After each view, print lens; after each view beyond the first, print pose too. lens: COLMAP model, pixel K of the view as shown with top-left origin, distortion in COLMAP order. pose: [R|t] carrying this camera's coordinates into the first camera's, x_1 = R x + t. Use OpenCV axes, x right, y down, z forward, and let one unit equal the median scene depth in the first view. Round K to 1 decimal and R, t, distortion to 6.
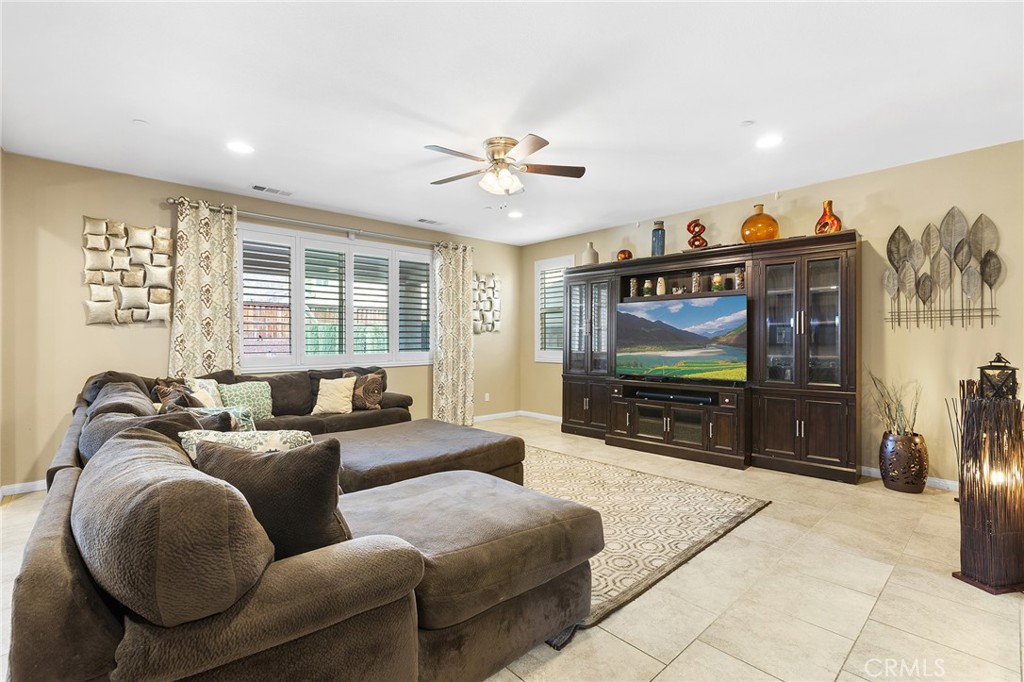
lens RADIAL K [[463.0, 0, 511.8], [0, 463.0, 342.3], [0, 0, 1]] dist [0.010554, 0.000632]
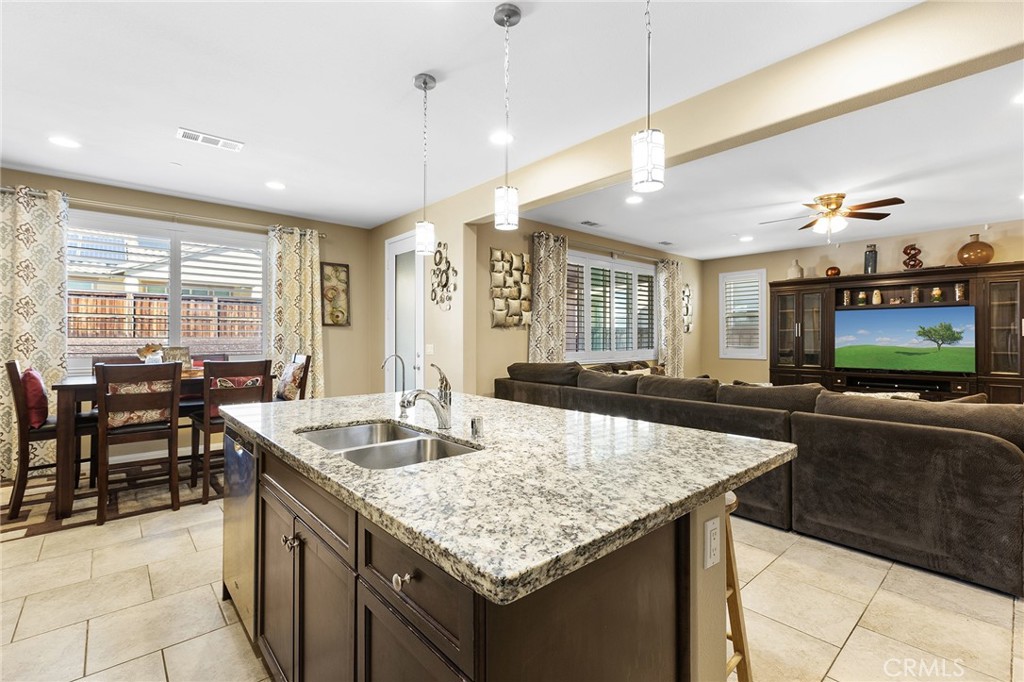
lens RADIAL K [[463.0, 0, 512.9], [0, 463.0, 339.4], [0, 0, 1]] dist [0.010554, 0.000632]
pose [[0.999881, 0.003669, -0.014990, -0.635481], [-0.003744, 0.999981, -0.004964, 0.002413], [0.014971, 0.005020, 0.999875, -0.266029]]
